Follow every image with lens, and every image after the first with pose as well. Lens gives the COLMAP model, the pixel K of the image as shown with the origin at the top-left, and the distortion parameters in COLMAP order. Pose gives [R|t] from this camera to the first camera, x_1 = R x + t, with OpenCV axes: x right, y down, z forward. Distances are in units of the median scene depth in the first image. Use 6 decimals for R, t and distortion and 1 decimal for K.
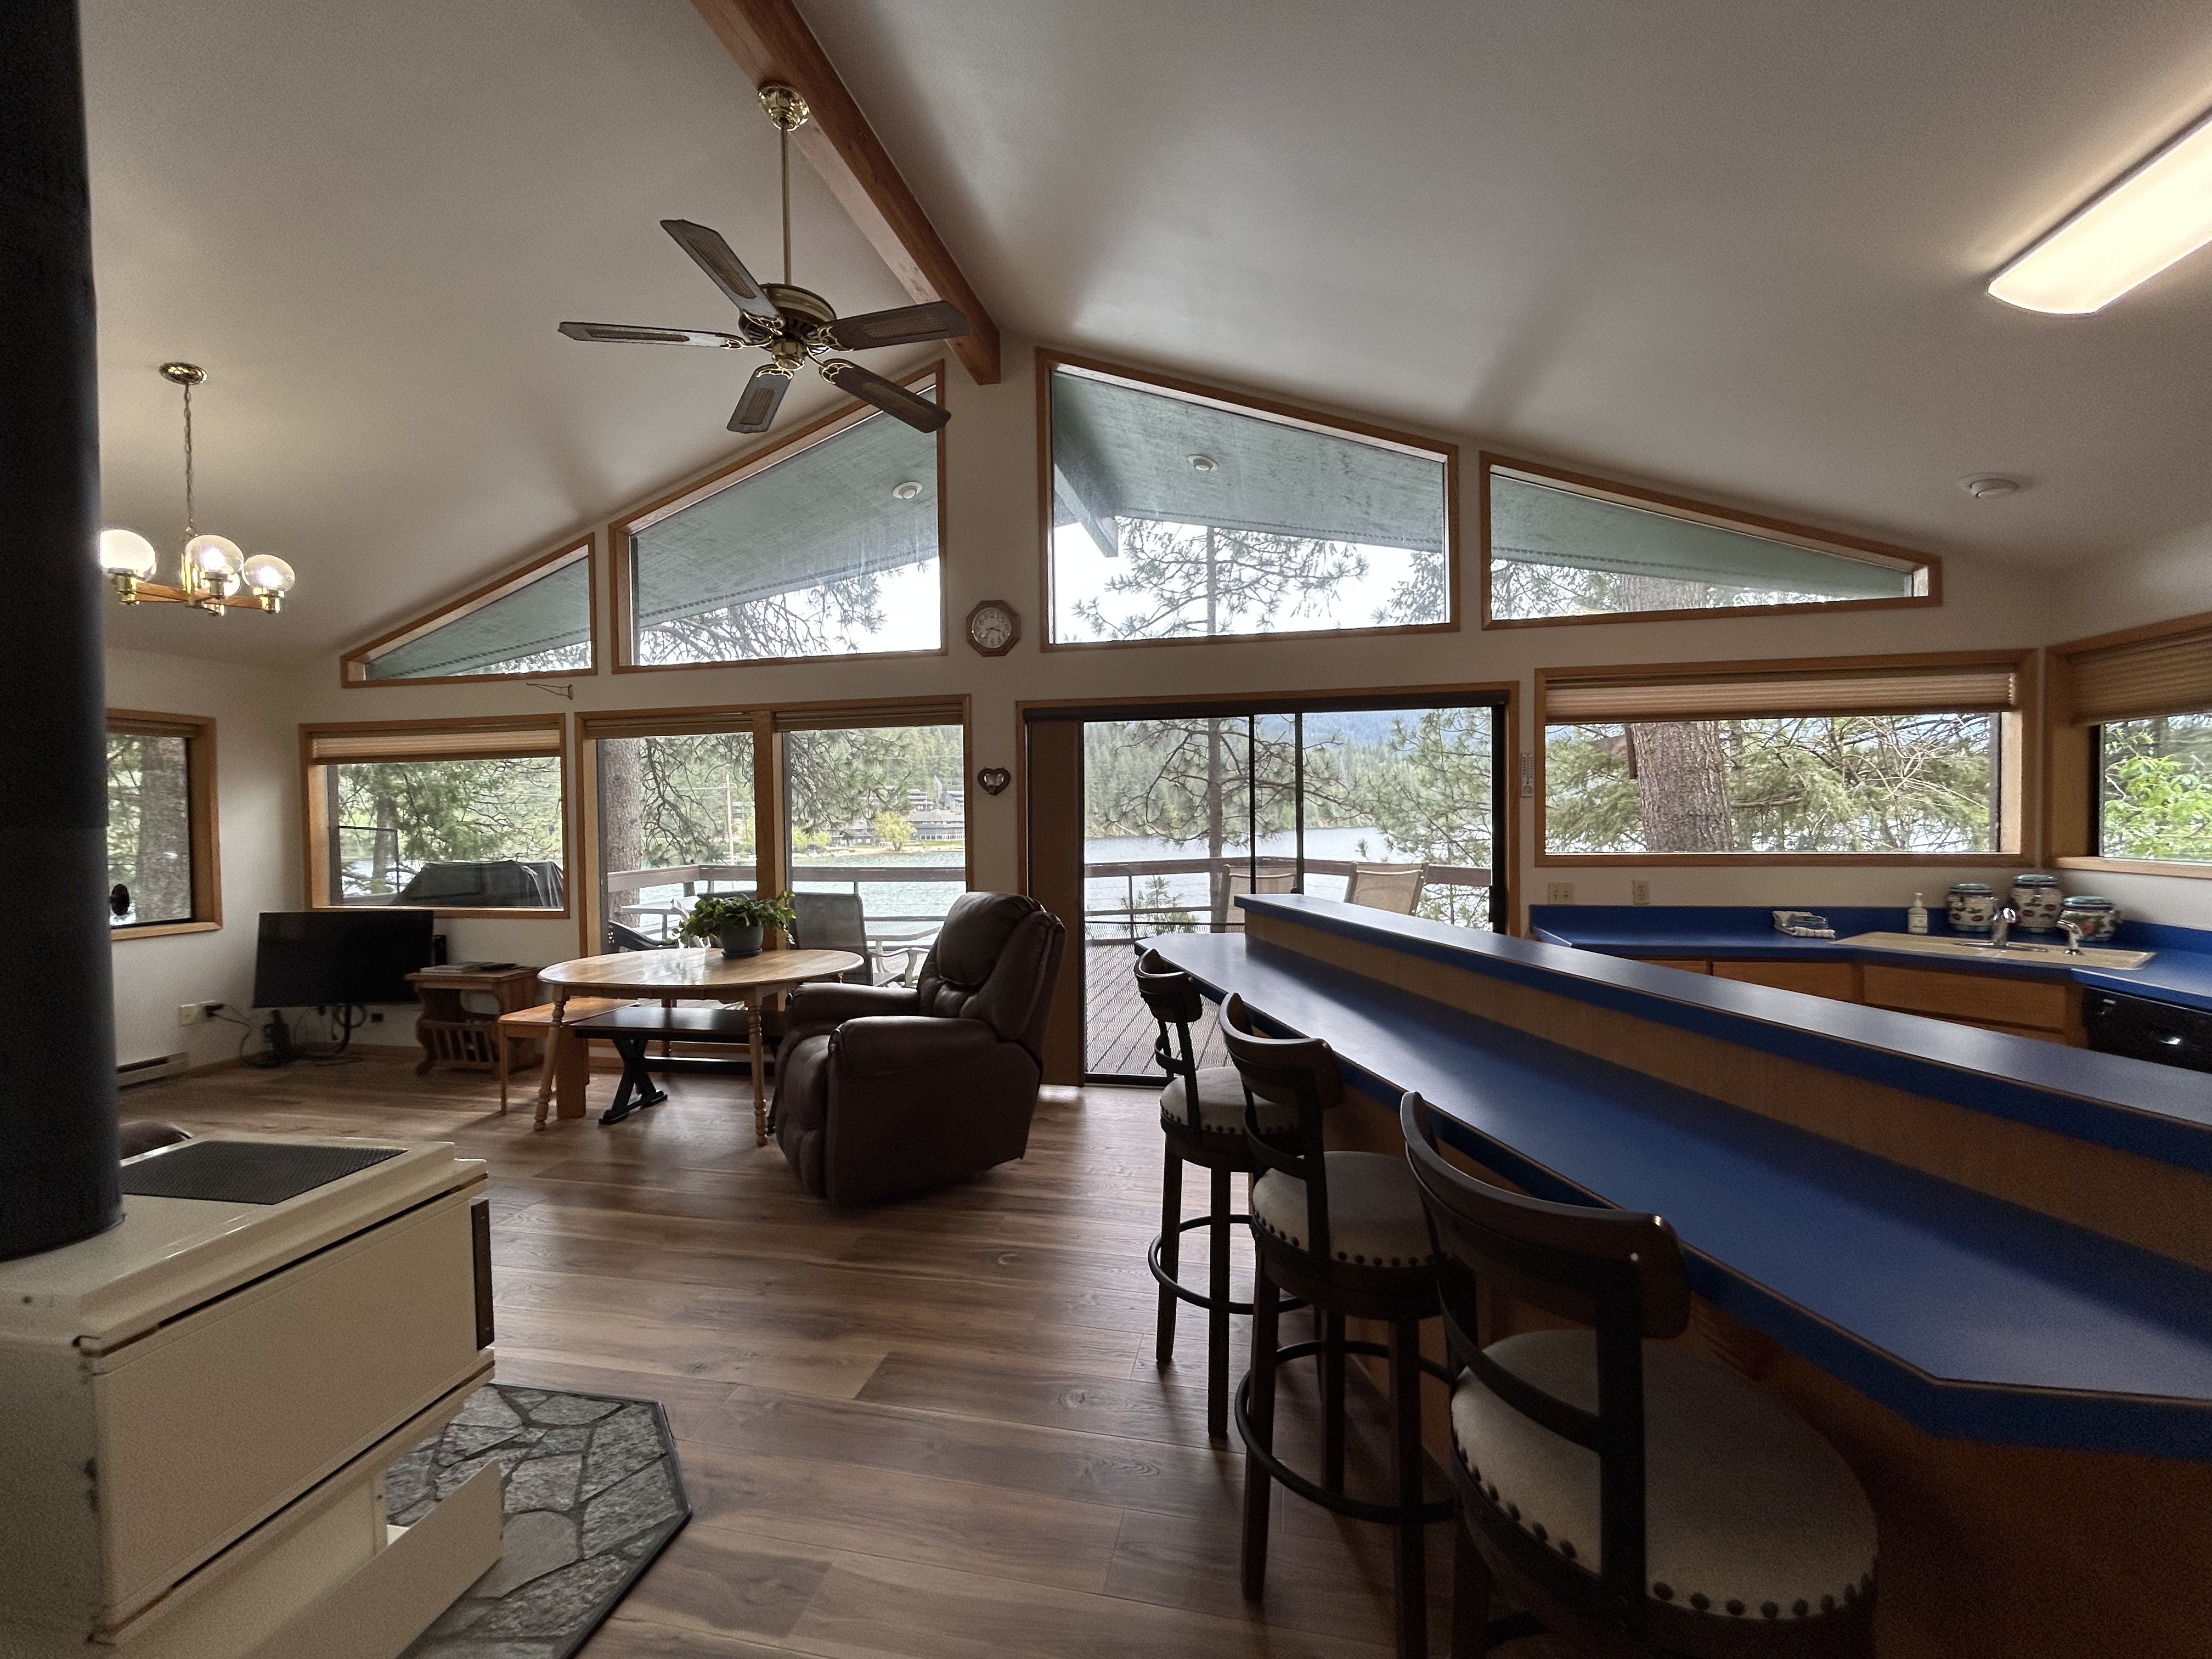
lens RADIAL K [[894.2, 0, 1114.0], [0, 894.2, 827.0], [0, 0, 1]] dist [0.009739, -0.000896]
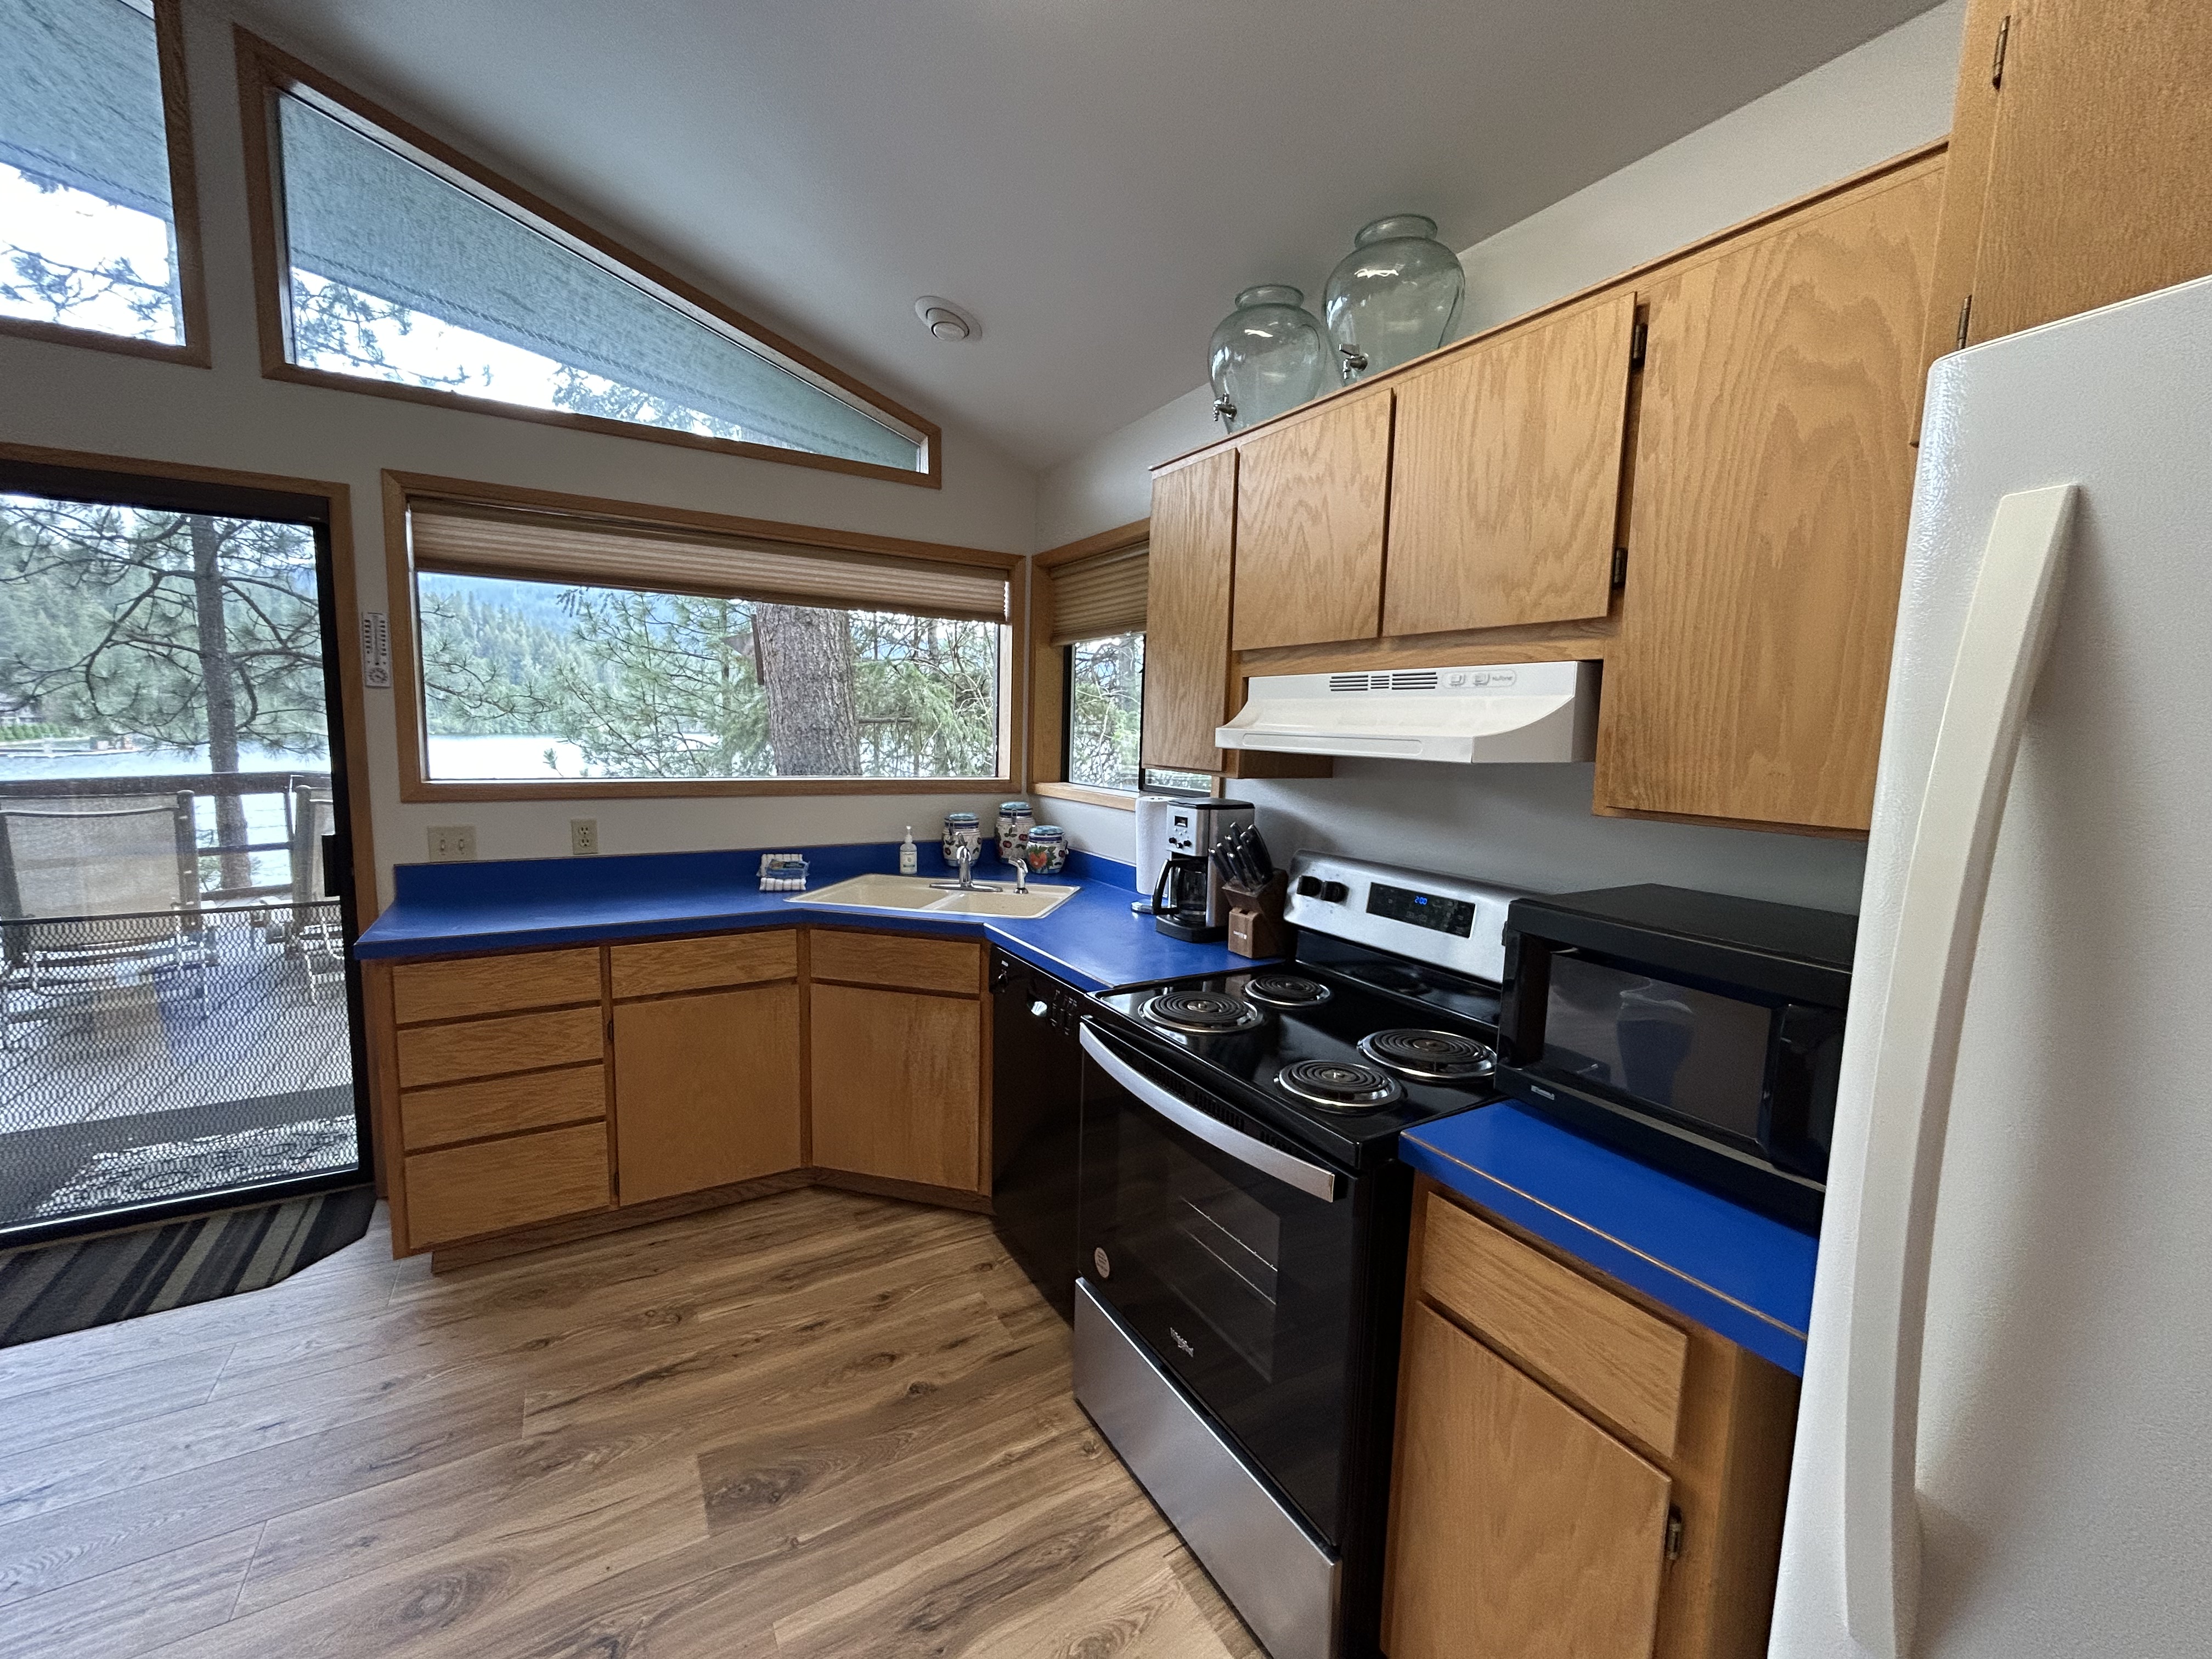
lens RADIAL K [[894.2, 0, 1099.2], [0, 894.2, 834.9], [0, 0, 1]] dist [0.009739, -0.000896]
pose [[0.759267, -0.046492, 0.649116, 0.433720], [-0.025459, 0.994559, 0.101013, -0.008195], [-0.650281, -0.093222, 0.753953, 0.218294]]
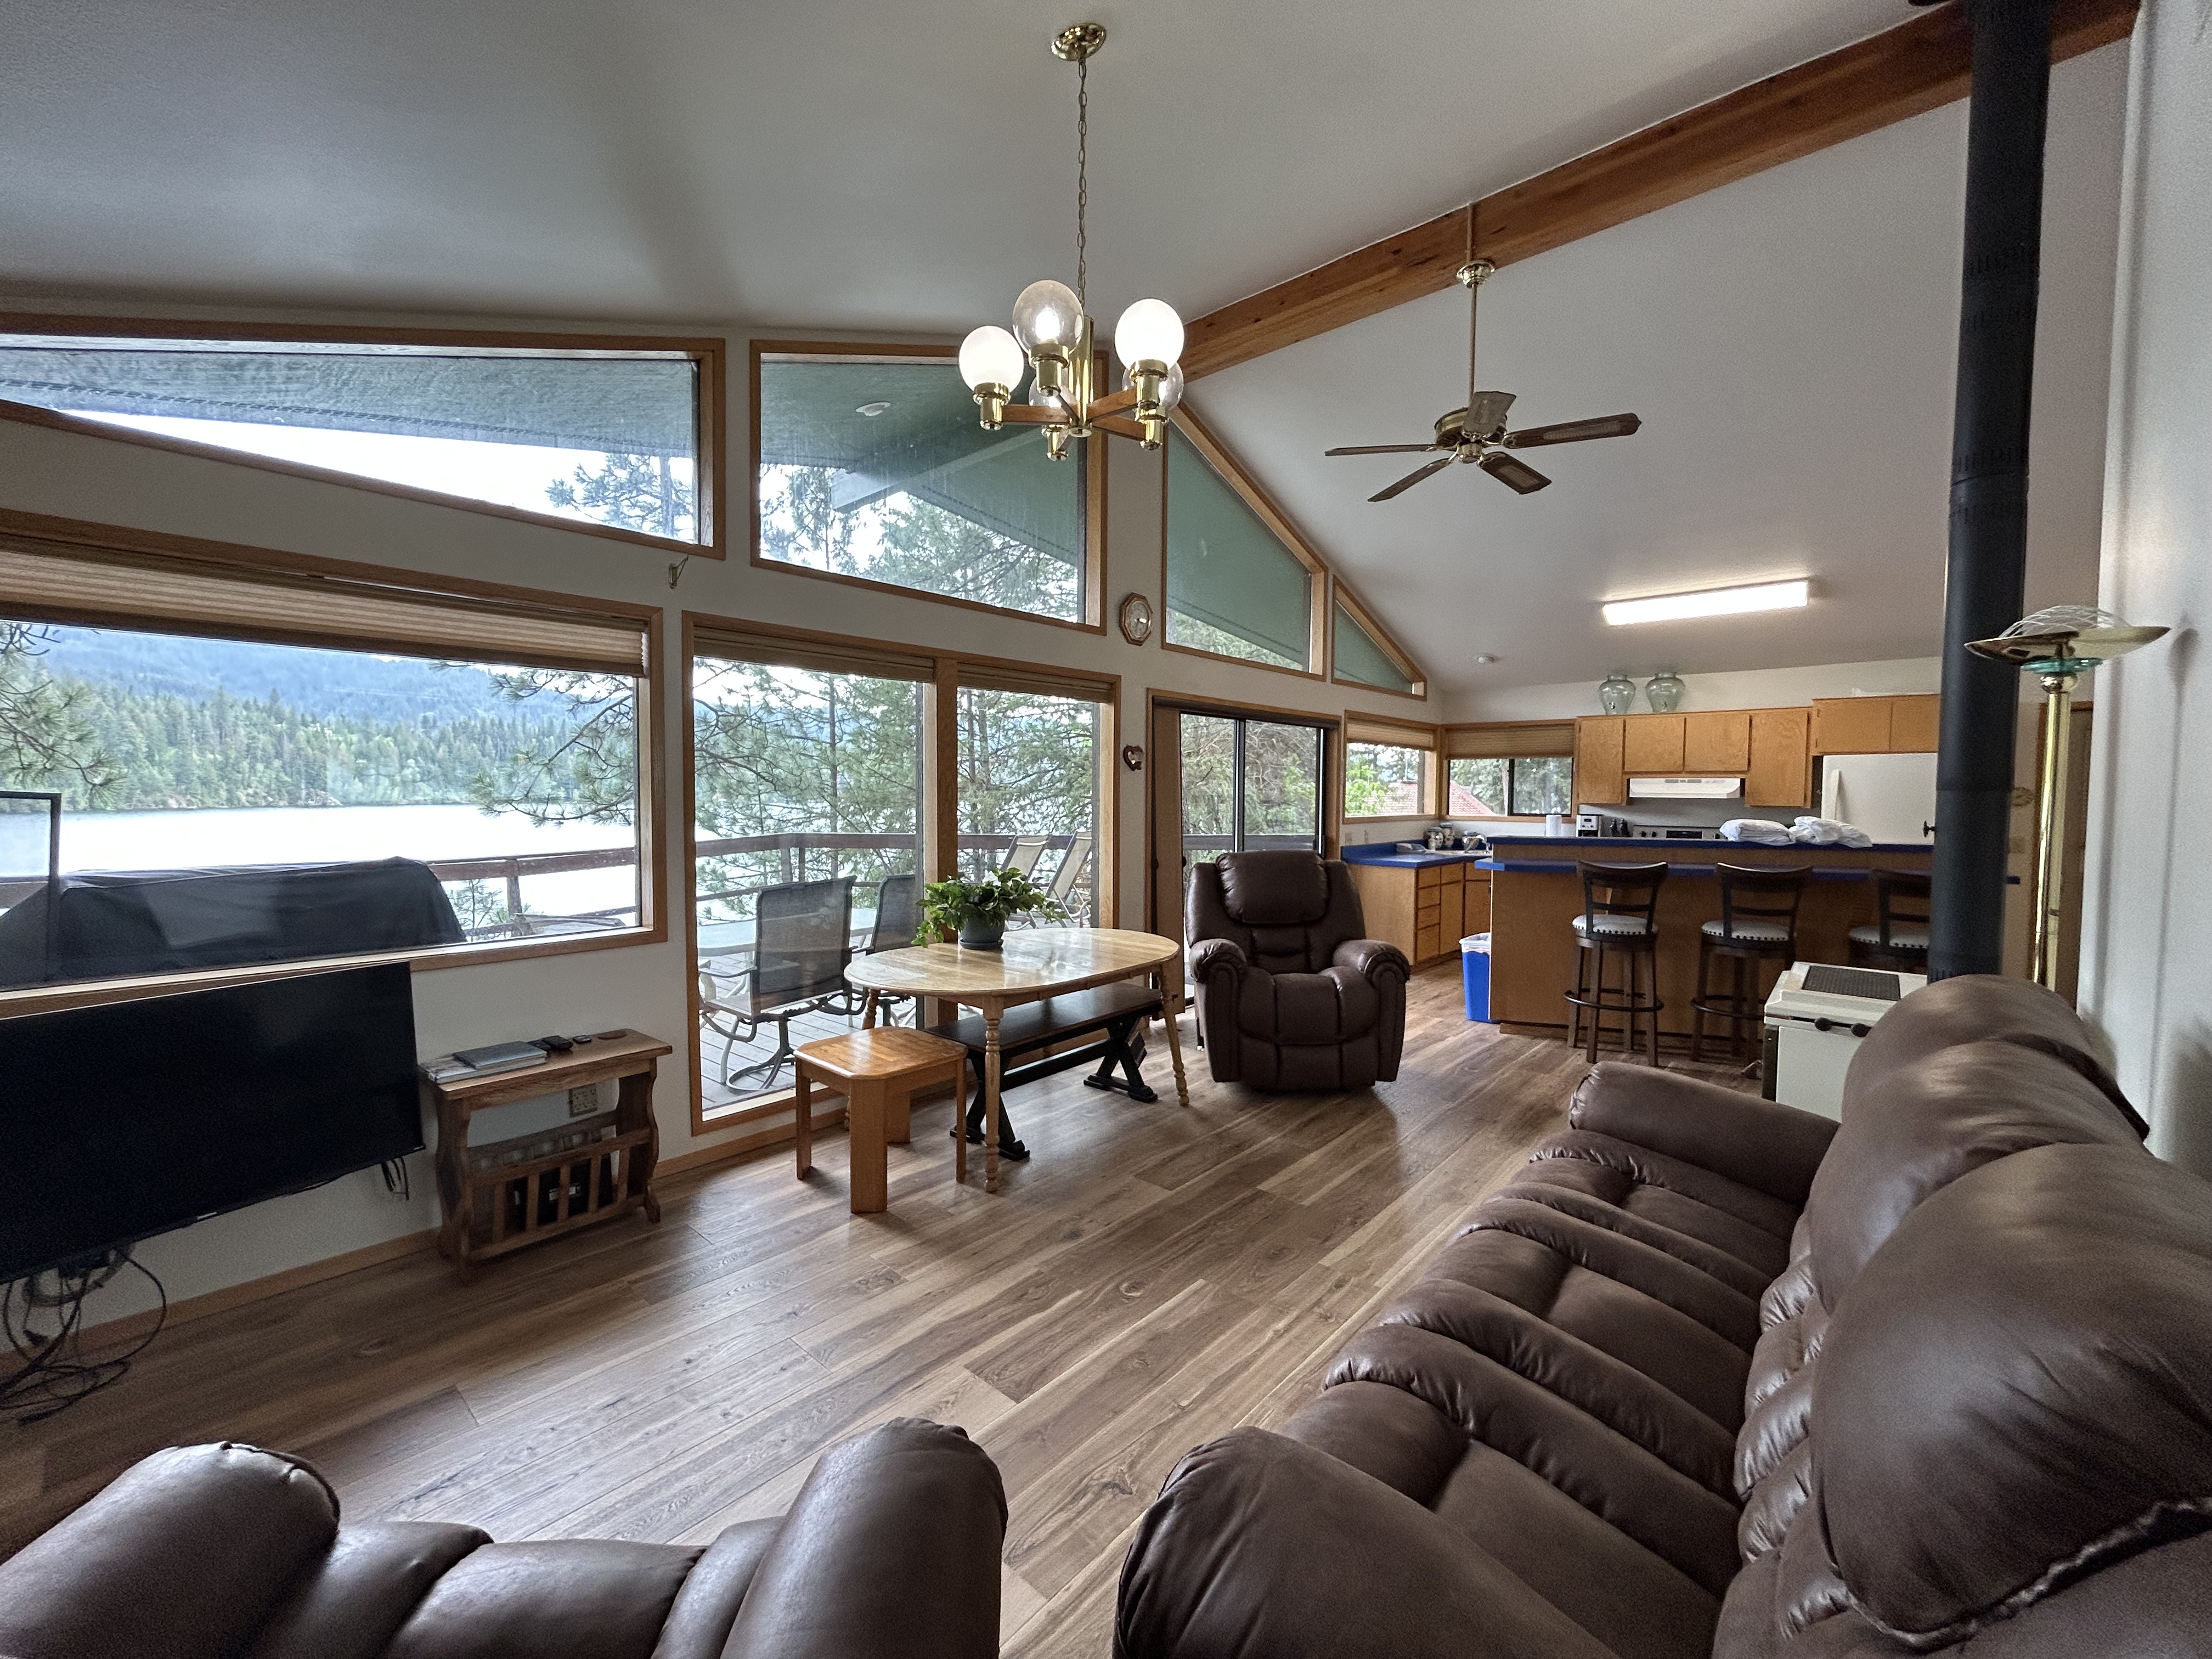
lens RADIAL K [[894.2, 0, 1108.2], [0, 894.2, 816.9], [0, 0, 1]] dist [0.009739, -0.000896]
pose [[0.502104, -0.008521, 0.864765, -1.251272], [0.000099, 0.999952, 0.009795, 0.012761], [-0.864807, -0.004833, 0.502081, 0.533799]]
